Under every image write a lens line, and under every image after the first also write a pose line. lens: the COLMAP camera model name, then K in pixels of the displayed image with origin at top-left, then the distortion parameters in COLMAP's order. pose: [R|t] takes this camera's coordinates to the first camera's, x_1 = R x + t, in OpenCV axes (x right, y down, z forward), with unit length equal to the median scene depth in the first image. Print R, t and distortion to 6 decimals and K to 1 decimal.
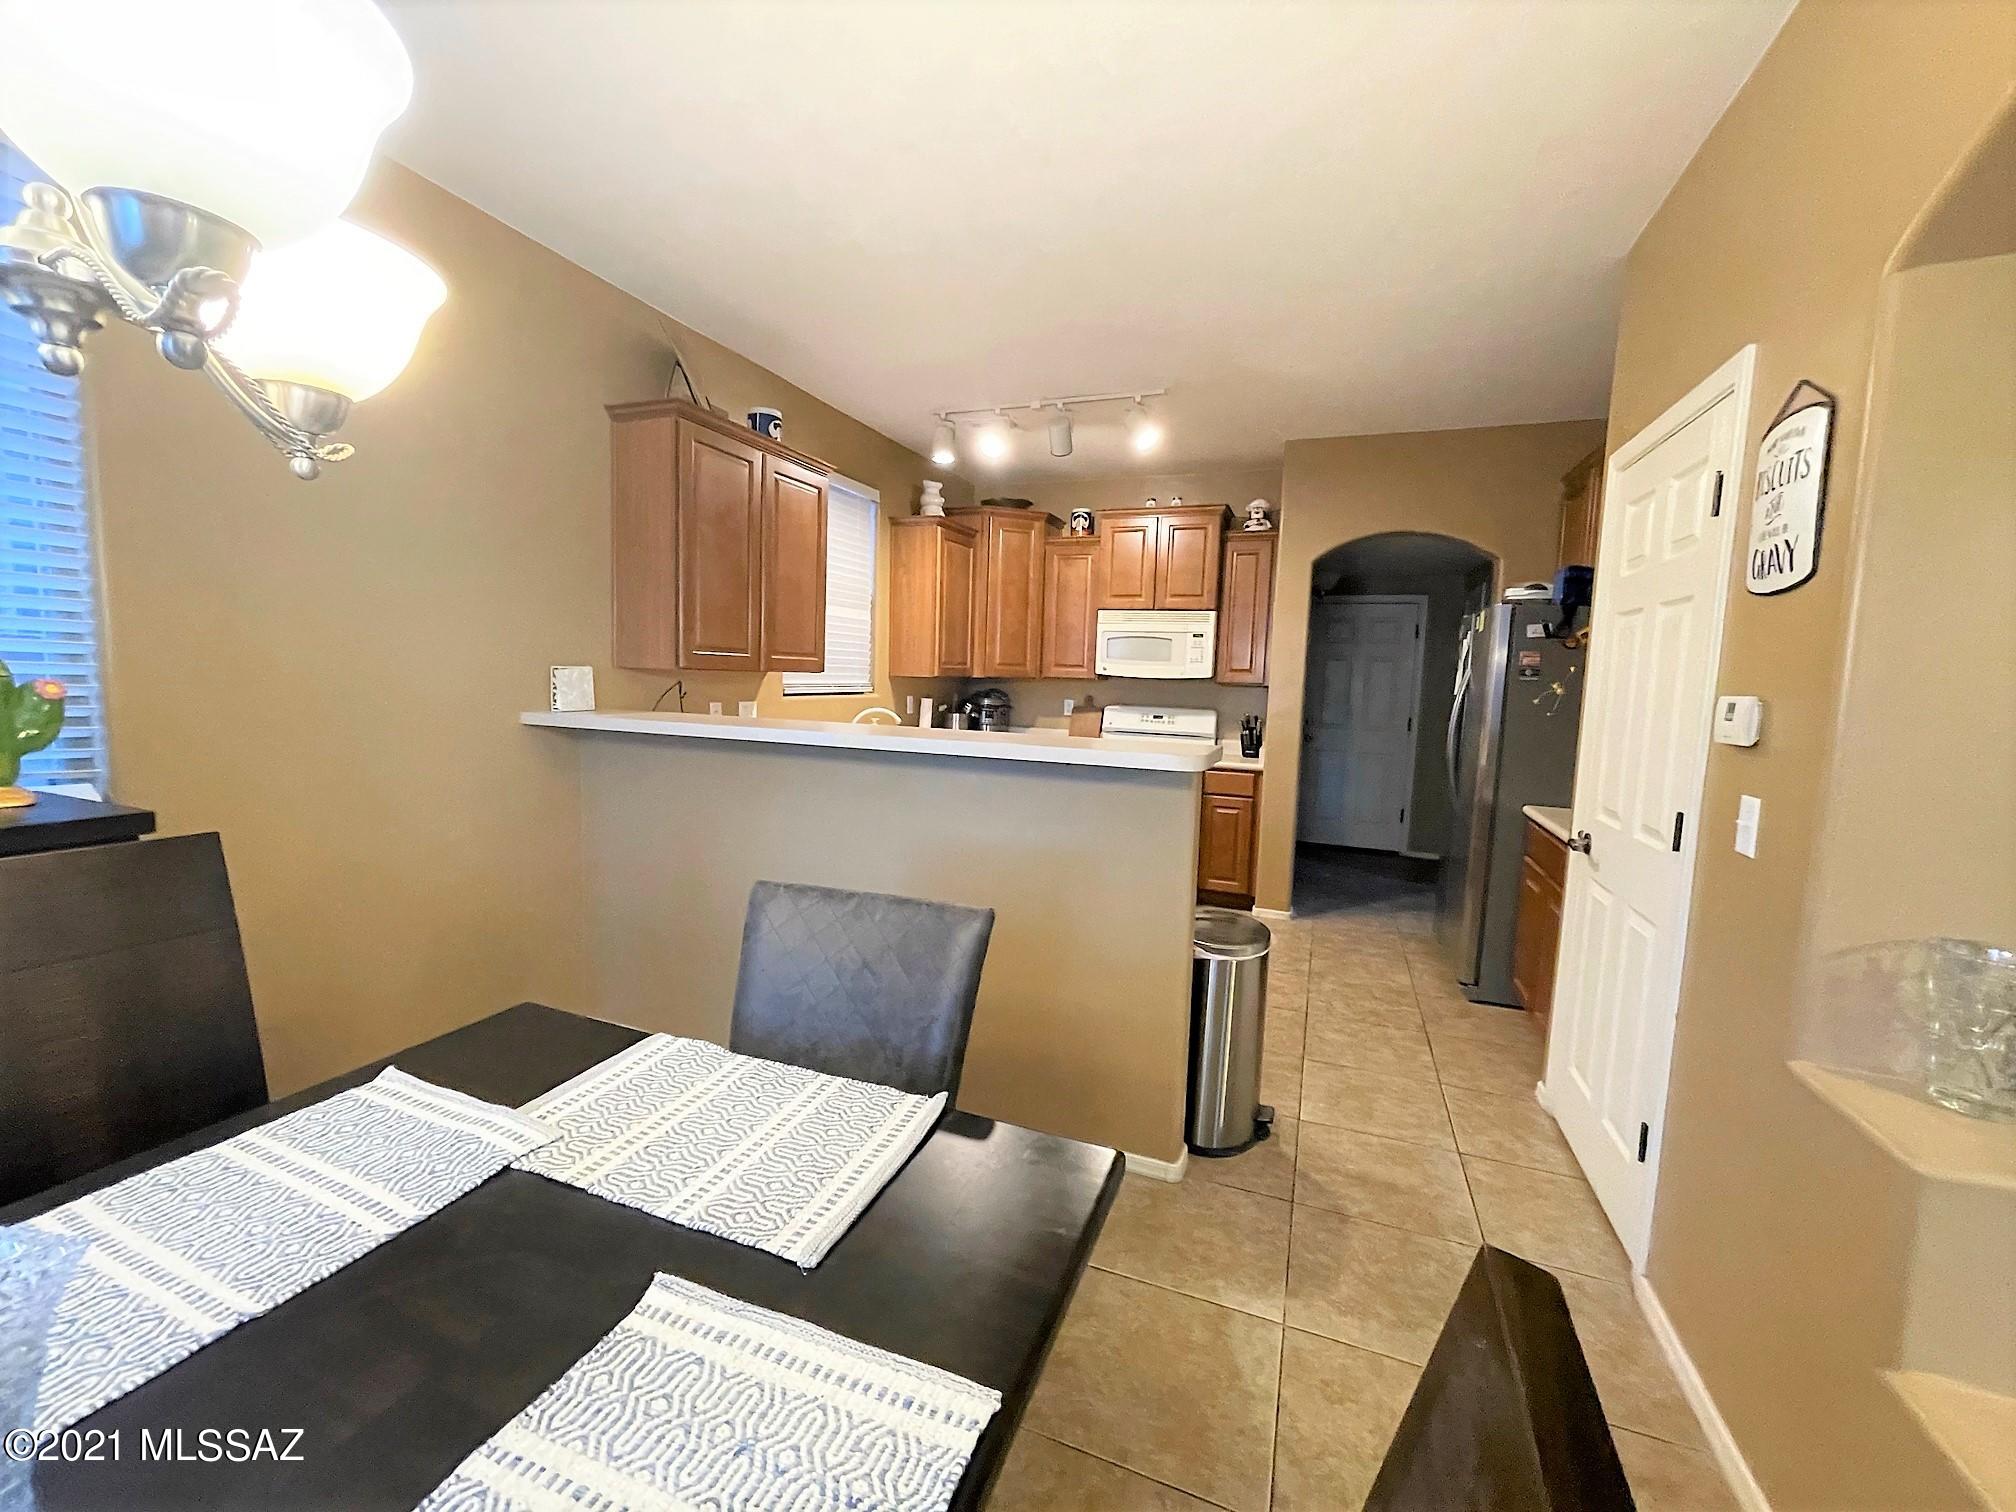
lens RADIAL K [[814.8, 0, 1005.9], [0, 814.8, 752.1], [0, 0, 1]] dist [-0.001587, 0.000001]
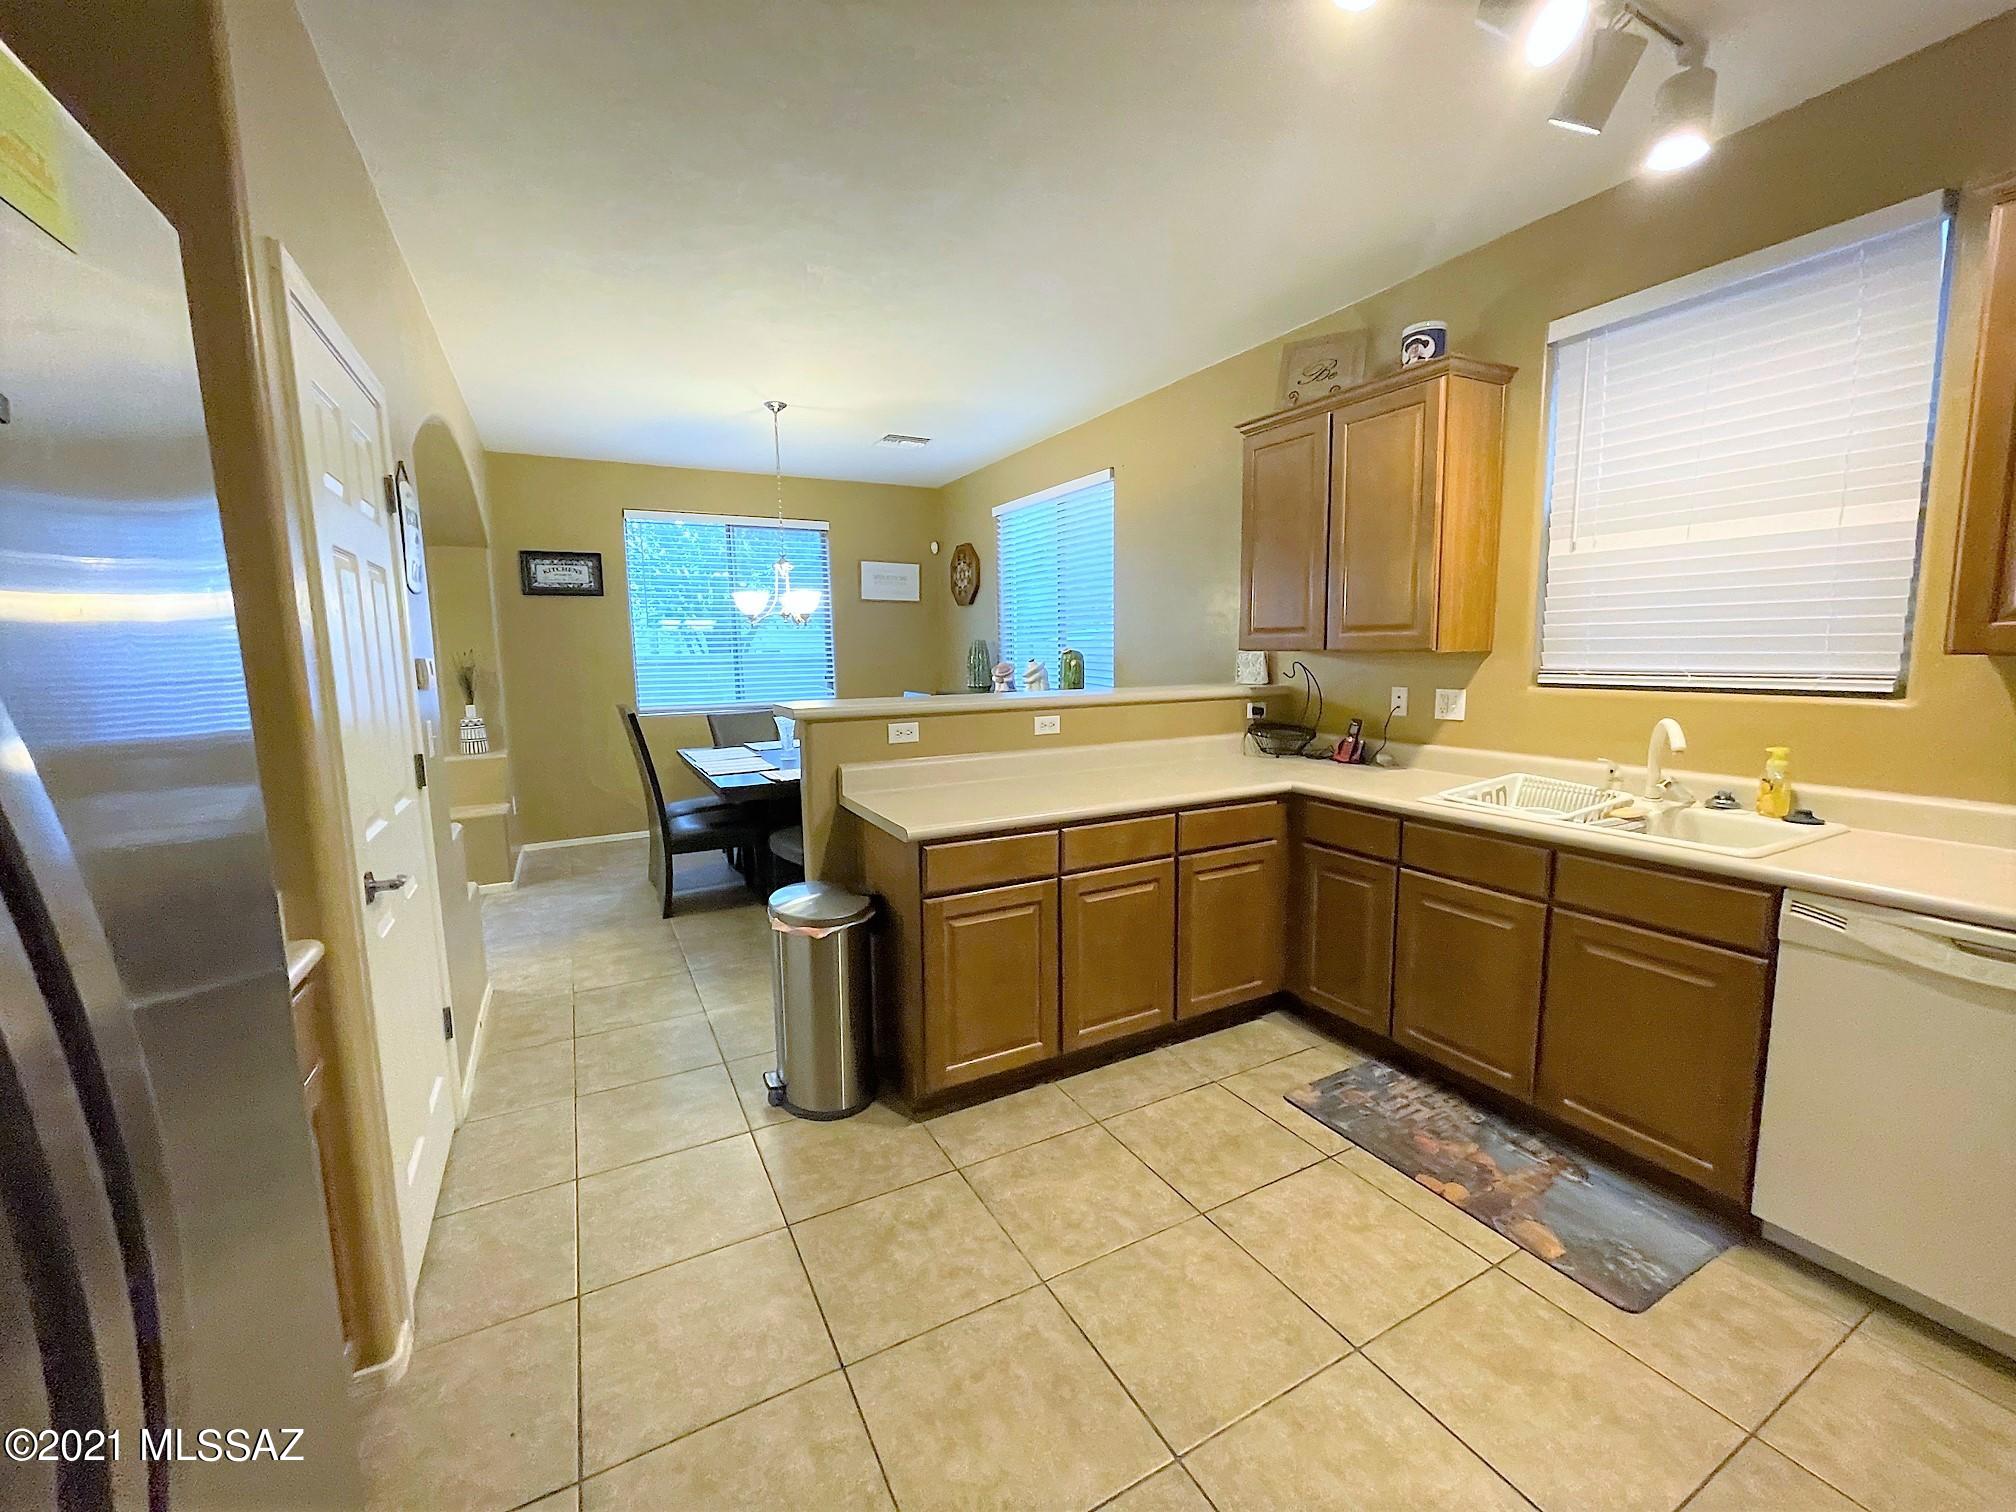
lens RADIAL K [[814.8, 0, 1005.9], [0, 814.8, 752.1], [0, 0, 1]] dist [-0.001587, 0.000001]
pose [[-0.647371, 0.074555, -0.758520, 0.444584], [-0.080094, 0.983039, 0.164981, -0.075914], [0.757955, 0.167557, -0.630420, 0.914844]]
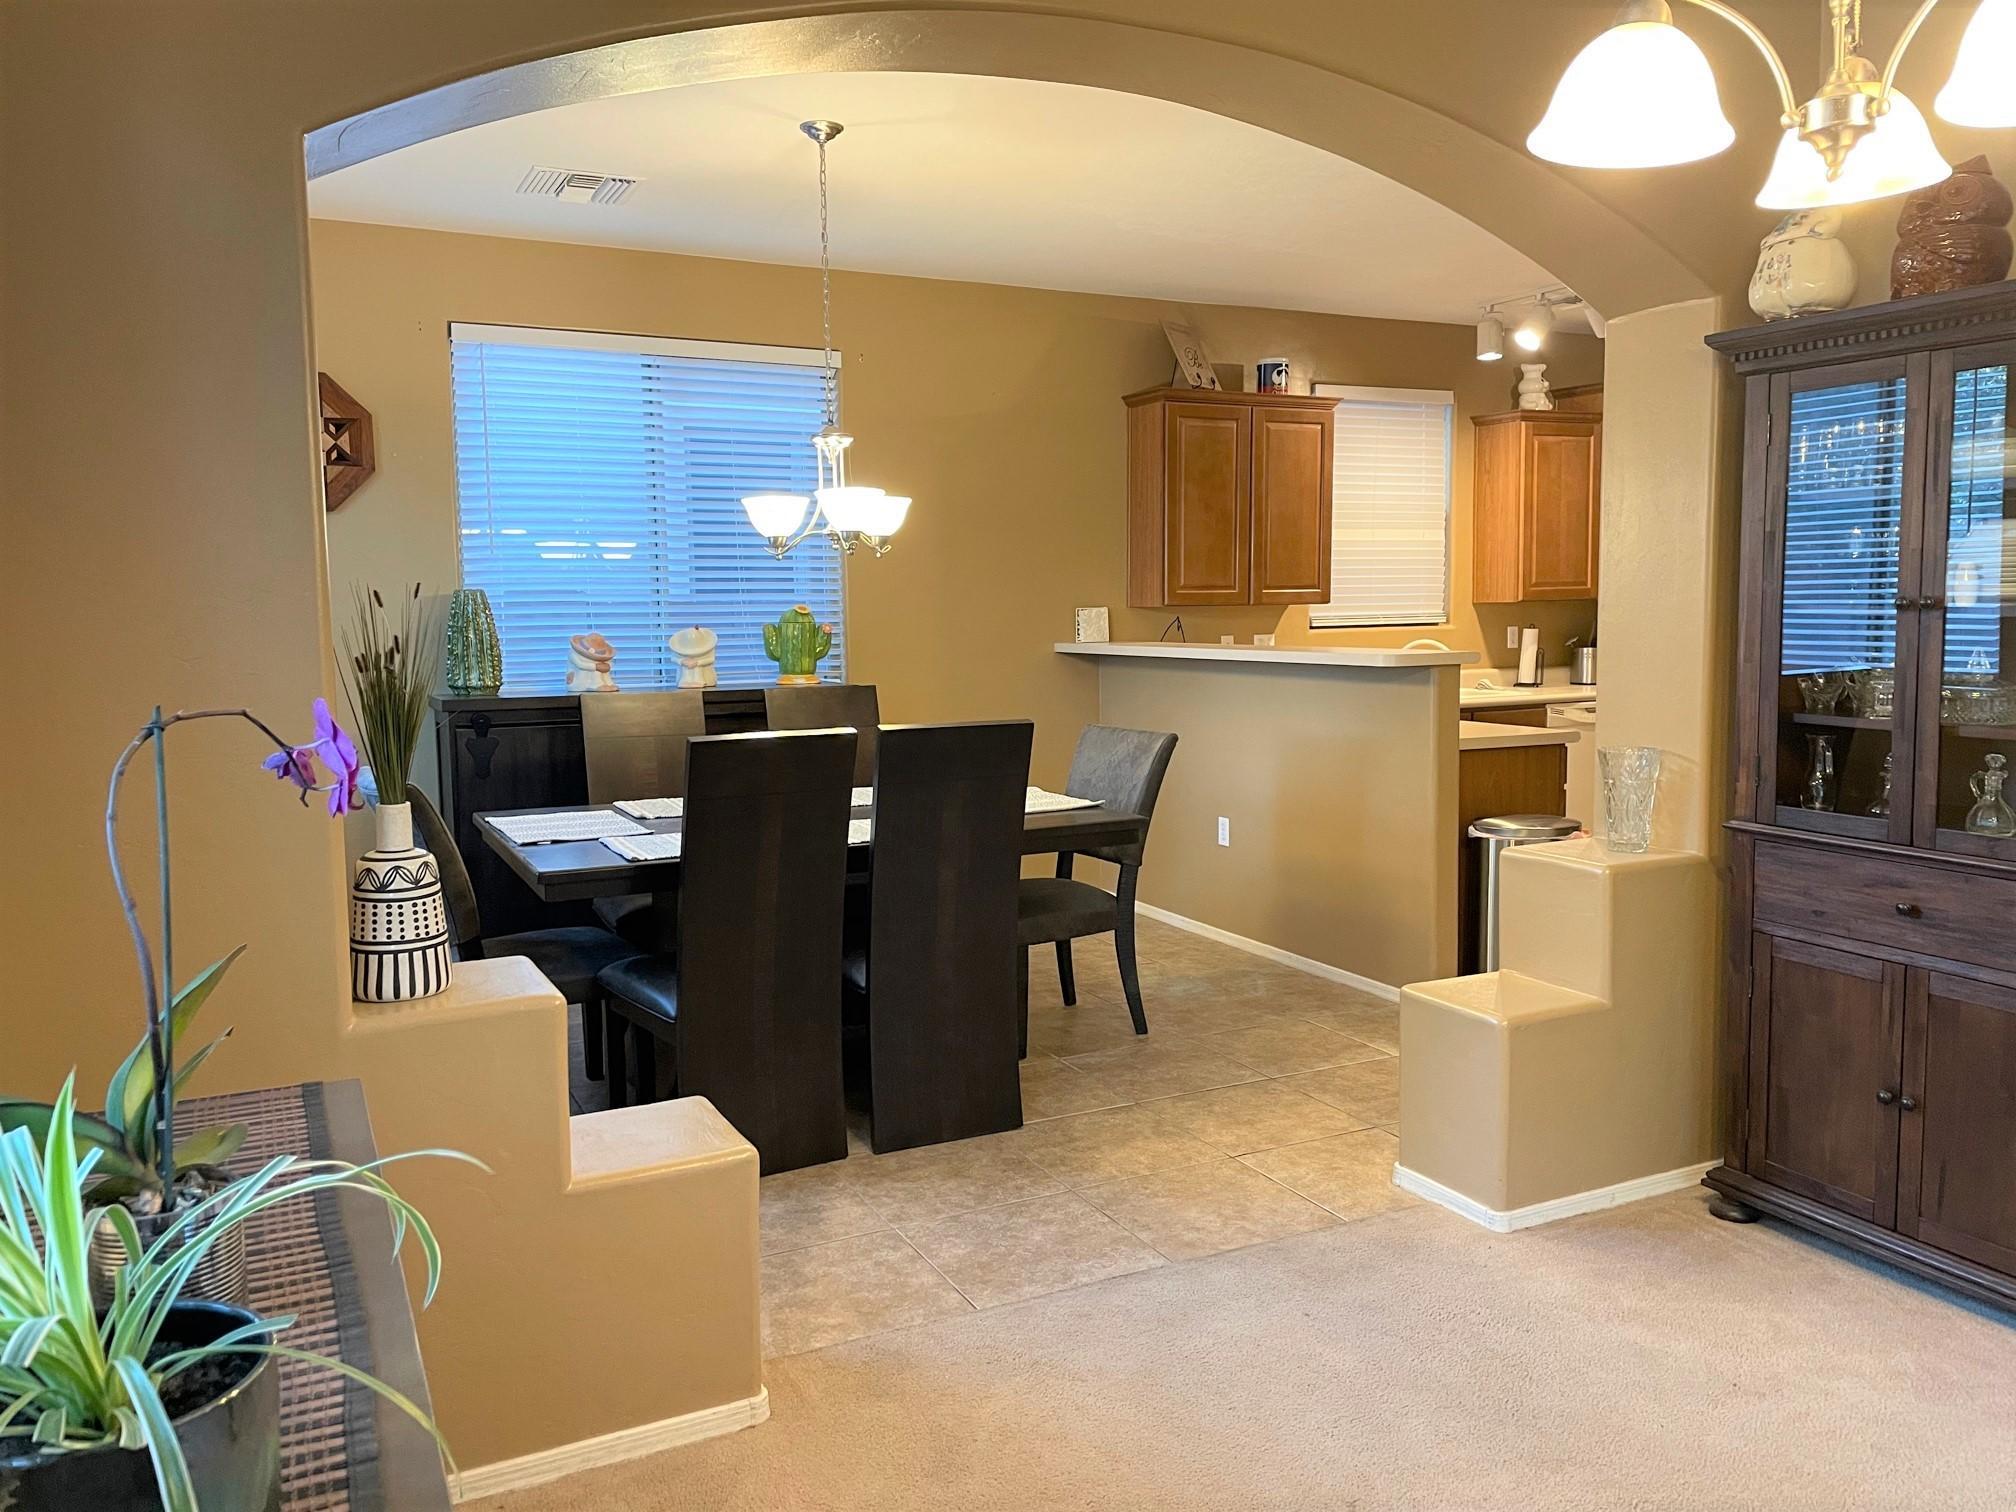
lens RADIAL K [[1514.2, 0, 1019.3], [0, 1514.2, 747.1], [0, 0, 1]] dist [0.070485, -0.004693]
pose [[0.745513, 0.021282, -0.666151, 0.573860], [-0.026418, 0.999648, 0.002372, 0.065829], [0.665967, 0.015830, 0.745813, -0.502787]]
